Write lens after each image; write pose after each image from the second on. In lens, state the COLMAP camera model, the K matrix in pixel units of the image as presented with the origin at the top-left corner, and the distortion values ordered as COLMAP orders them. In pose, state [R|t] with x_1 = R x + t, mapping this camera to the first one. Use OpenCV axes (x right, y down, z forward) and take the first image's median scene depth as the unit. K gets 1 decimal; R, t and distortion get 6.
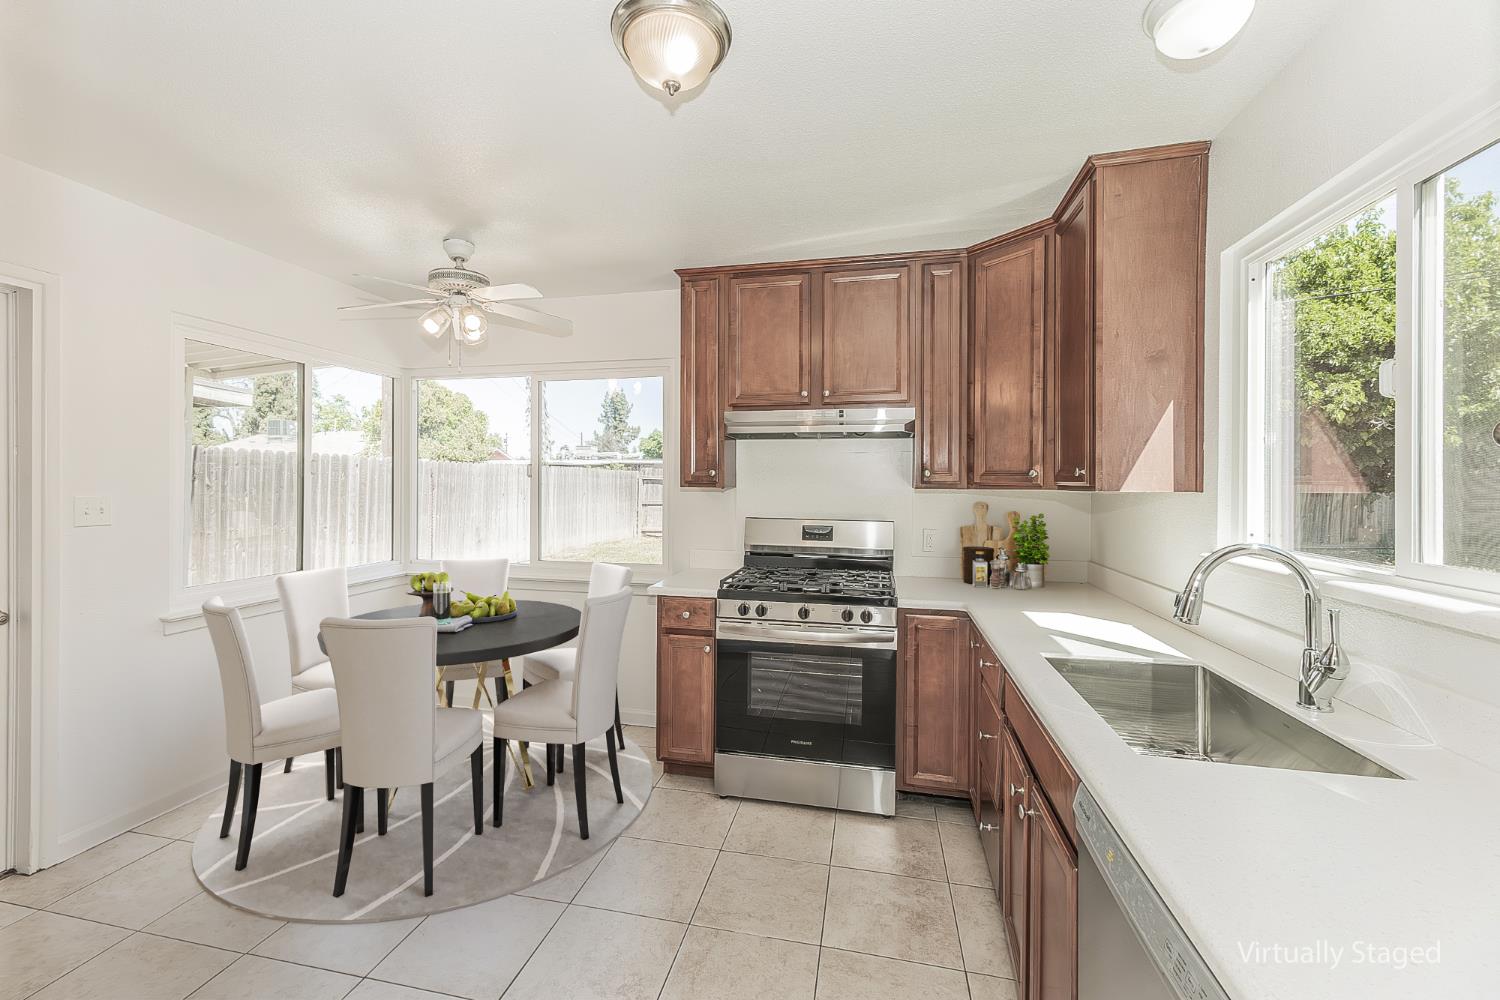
lens RADIAL K [[623.8, 0, 746.2], [0, 623.8, 487.8], [0, 0, 1]] dist [0.015737, 0.000232]
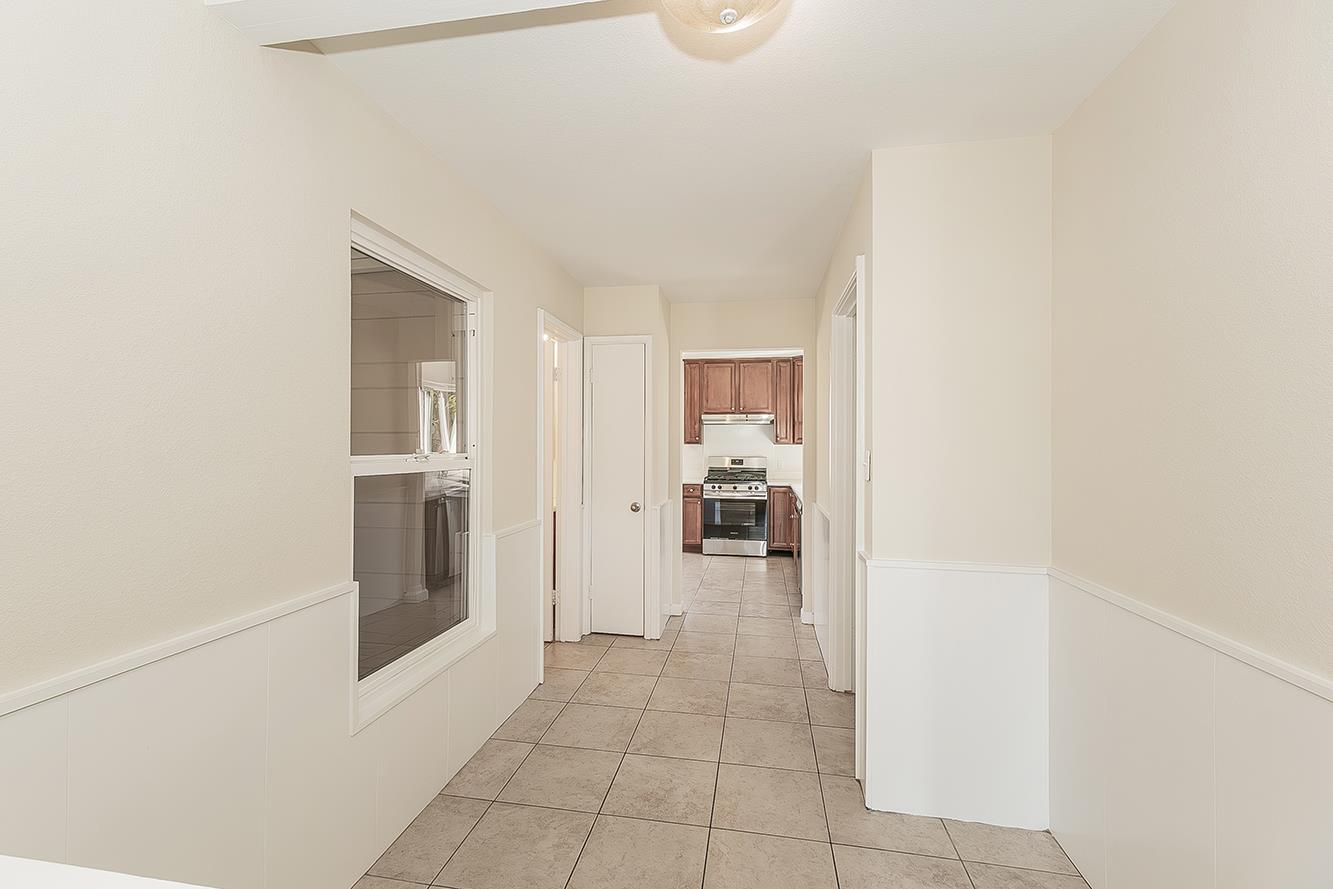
lens RADIAL K [[554.3, 0, 665.3], [0, 554.3, 447.0], [0, 0, 1]] dist [0.015737, 0.000232]
pose [[0.999108, 0.000105, 0.042216, -0.309750], [-0.000323, 0.999987, 0.005157, -0.000301], [-0.042215, -0.005166, 0.999095, -1.417969]]
